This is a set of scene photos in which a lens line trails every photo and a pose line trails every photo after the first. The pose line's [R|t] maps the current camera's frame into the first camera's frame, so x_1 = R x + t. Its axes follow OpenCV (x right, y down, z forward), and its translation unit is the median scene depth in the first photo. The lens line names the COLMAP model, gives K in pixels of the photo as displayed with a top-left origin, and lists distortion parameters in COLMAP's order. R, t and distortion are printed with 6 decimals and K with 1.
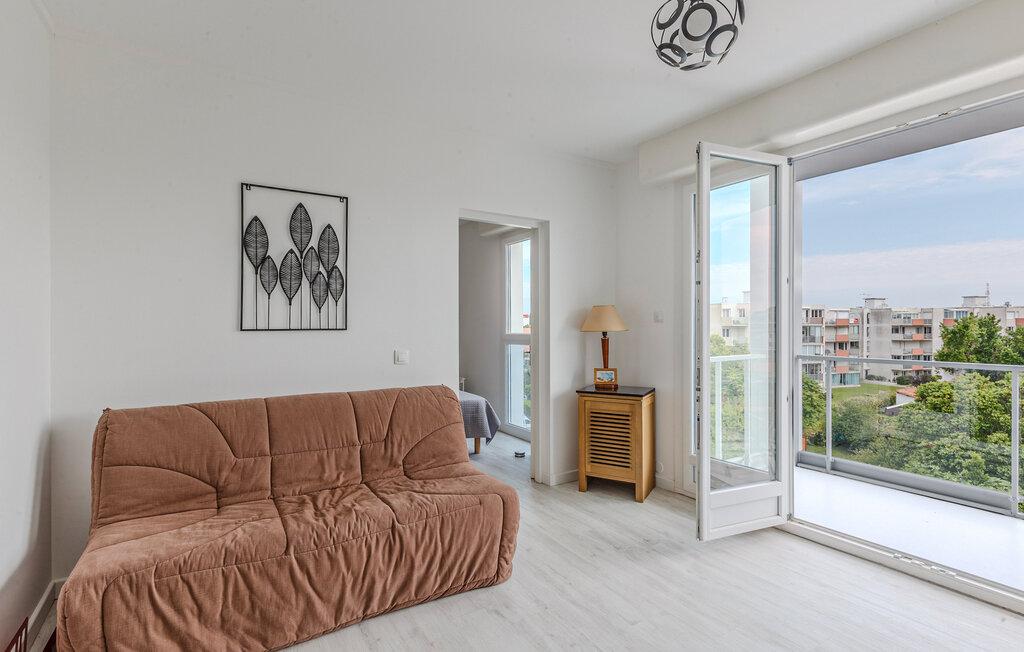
lens RADIAL K [[476.0, 0, 509.6], [0, 476.0, 329.5], [0, 0, 1]] dist [0.001431, -0.000393]
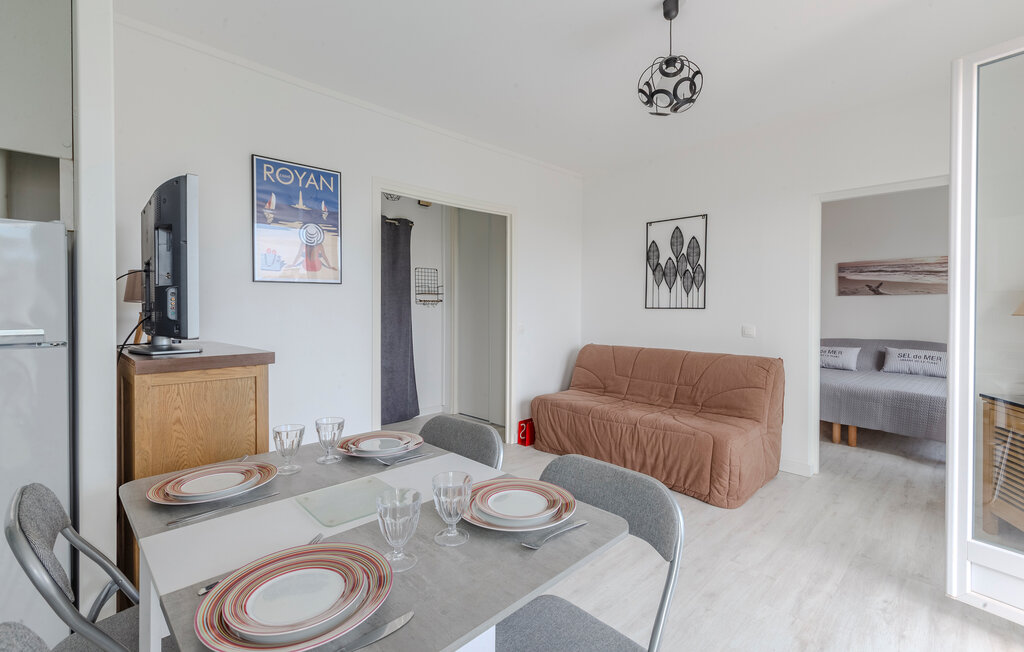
lens RADIAL K [[457.5, 0, 509.9], [0, 457.5, 311.6], [0, 0, 1]] dist [0.000298, 0.000118]
pose [[0.207187, 0.015808, -0.978174, 0.085624], [-0.012404, 0.999832, 0.013530, -0.000177], [0.978223, 0.009330, 0.207348, 0.015622]]
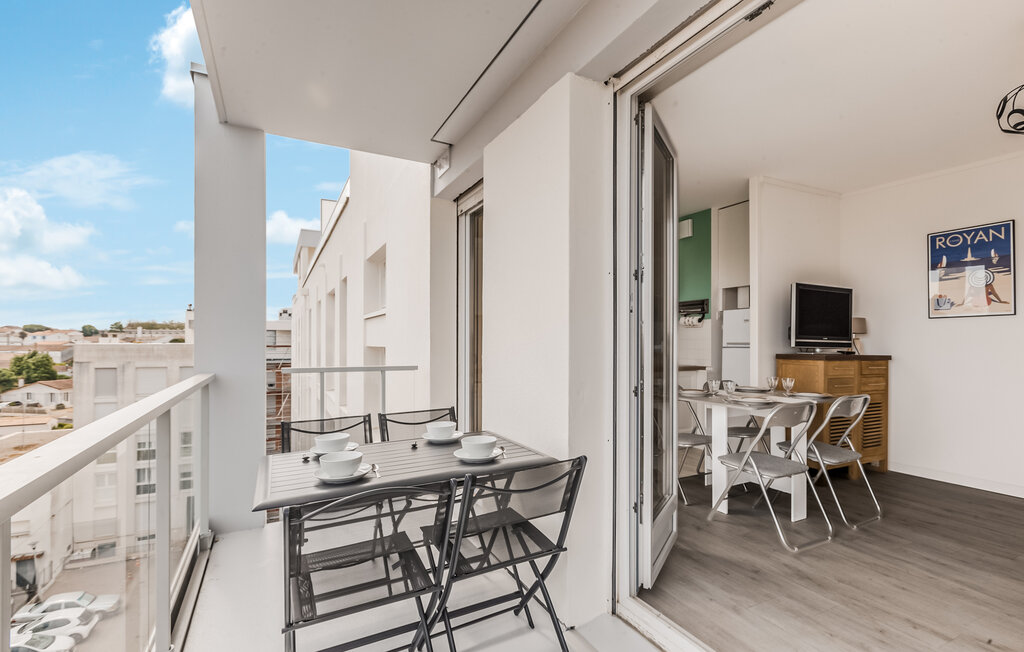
lens RADIAL K [[446.4, 0, 513.1], [0, 446.4, 338.1], [0, 0, 1]] dist [-0.000348, -0.000044]
pose [[-0.997596, 0.004187, 0.069169, 0.100960], [0.004138, 0.999991, -0.000859, 0.001271], [-0.069172, -0.000570, -0.997605, 0.127671]]
